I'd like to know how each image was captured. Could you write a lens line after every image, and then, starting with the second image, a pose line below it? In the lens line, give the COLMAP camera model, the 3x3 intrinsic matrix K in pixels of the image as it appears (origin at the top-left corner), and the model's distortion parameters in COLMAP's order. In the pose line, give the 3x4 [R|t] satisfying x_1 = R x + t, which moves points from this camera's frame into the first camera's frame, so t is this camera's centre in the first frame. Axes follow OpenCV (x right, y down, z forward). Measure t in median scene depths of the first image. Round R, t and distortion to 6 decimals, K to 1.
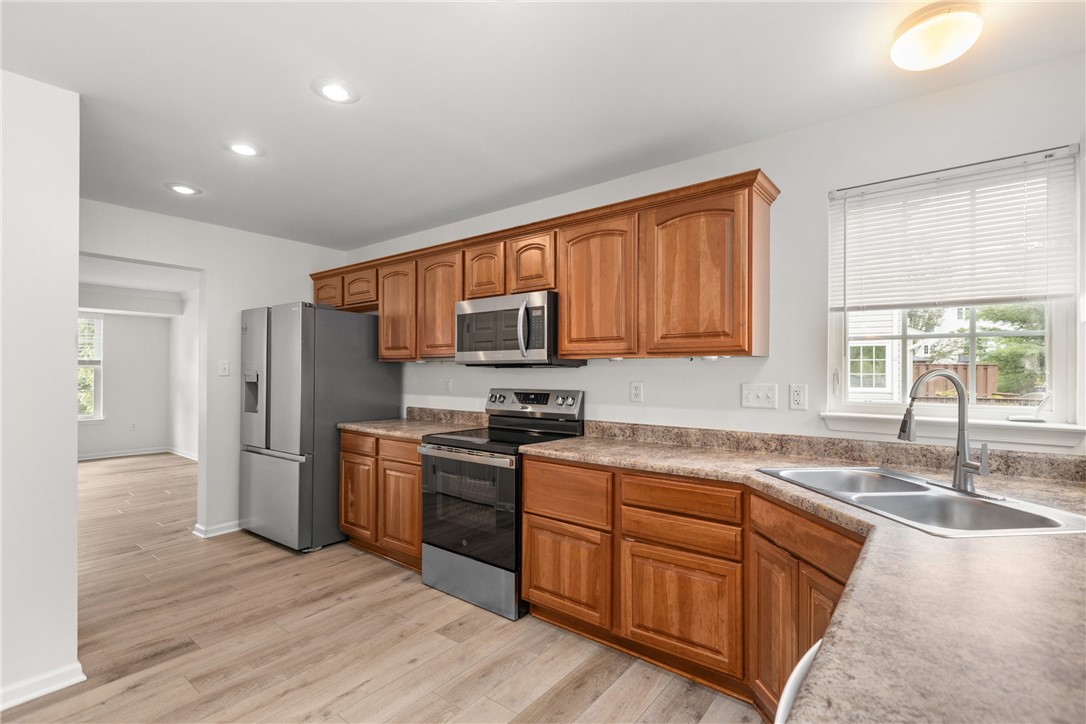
lens RADIAL K [[499.7, 0, 551.2], [0, 499.7, 372.6], [0, 0, 1]] dist [-0.001150, 0.000415]
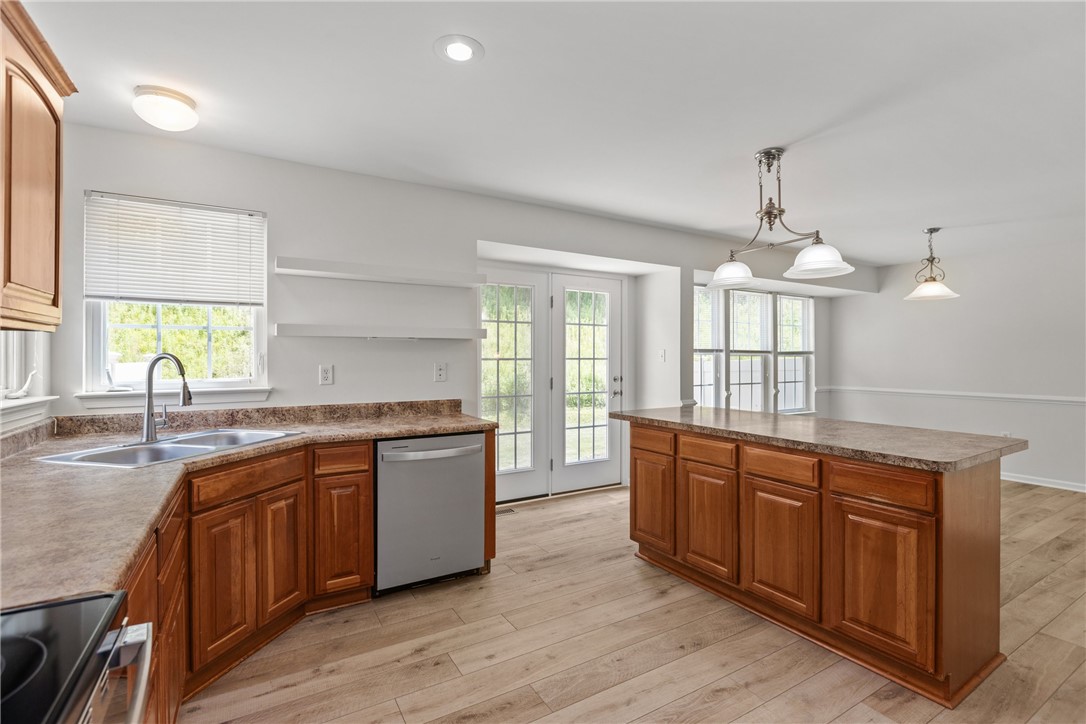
lens RADIAL K [[500.0, 0, 546.7], [0, 500.0, 357.9], [0, 0, 1]] dist [-0.005462, -0.002773]
pose [[-0.930271, -0.003793, 0.366853, -0.434451], [-0.002902, 0.999991, 0.002979, -0.001170], [-0.366861, 0.001706, -0.930274, 1.174226]]
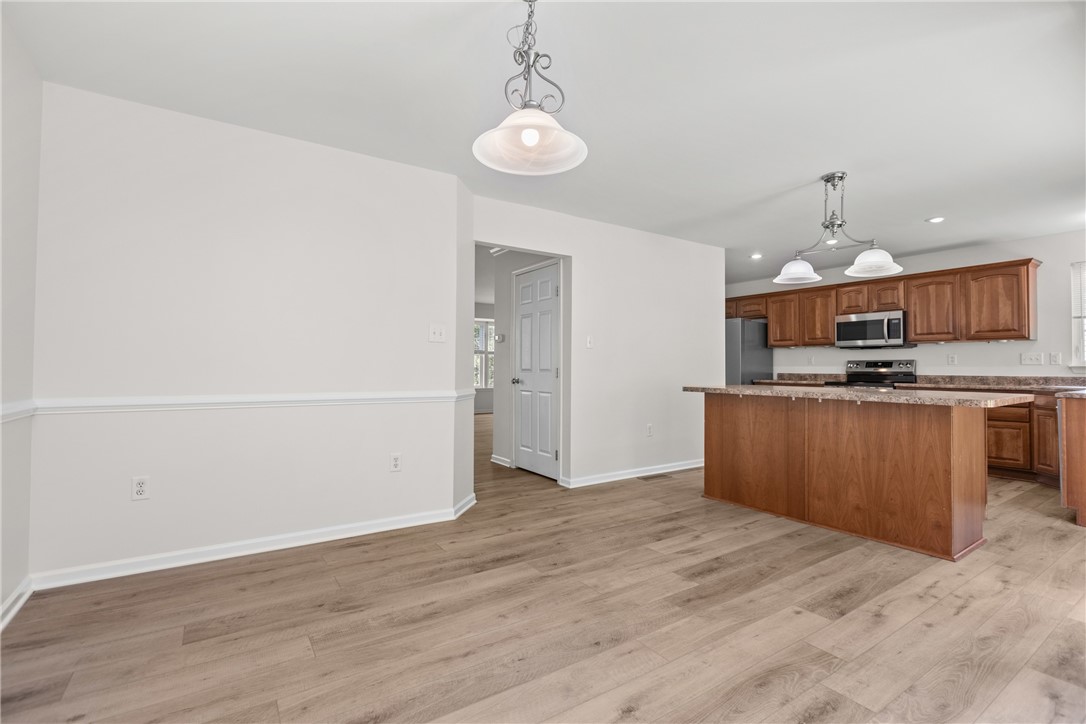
lens RADIAL K [[500.0, 0, 544.0], [0, 500.0, 358.5], [0, 0, 1]] dist [-0.005462, -0.002773]
pose [[0.947262, -0.004696, -0.320426, -0.800717], [-0.001947, 0.999790, -0.020409, 0.085508], [0.320455, 0.019956, 0.947054, -1.521629]]
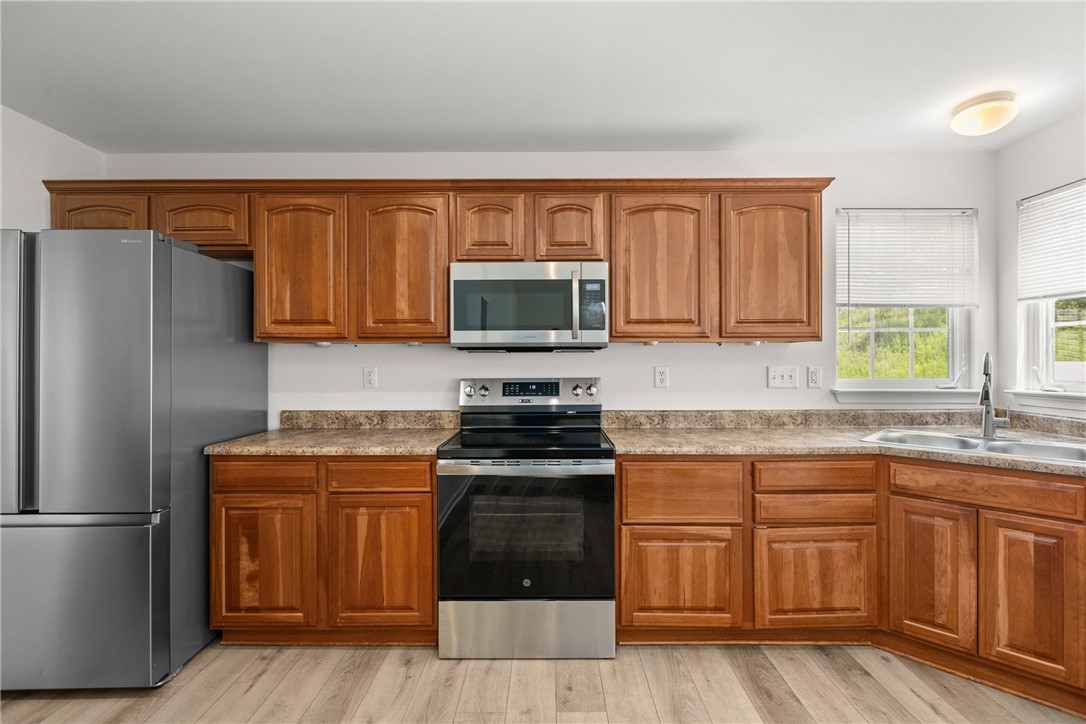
lens RADIAL K [[500.0, 0, 549.0], [0, 500.0, 357.7], [0, 0, 1]] dist [-0.005462, -0.002773]
pose [[0.790421, -0.005602, 0.612538, -0.650181], [0.005673, 0.999982, 0.001824, -0.002169], [-0.612538, 0.002034, 0.790439, 0.405999]]
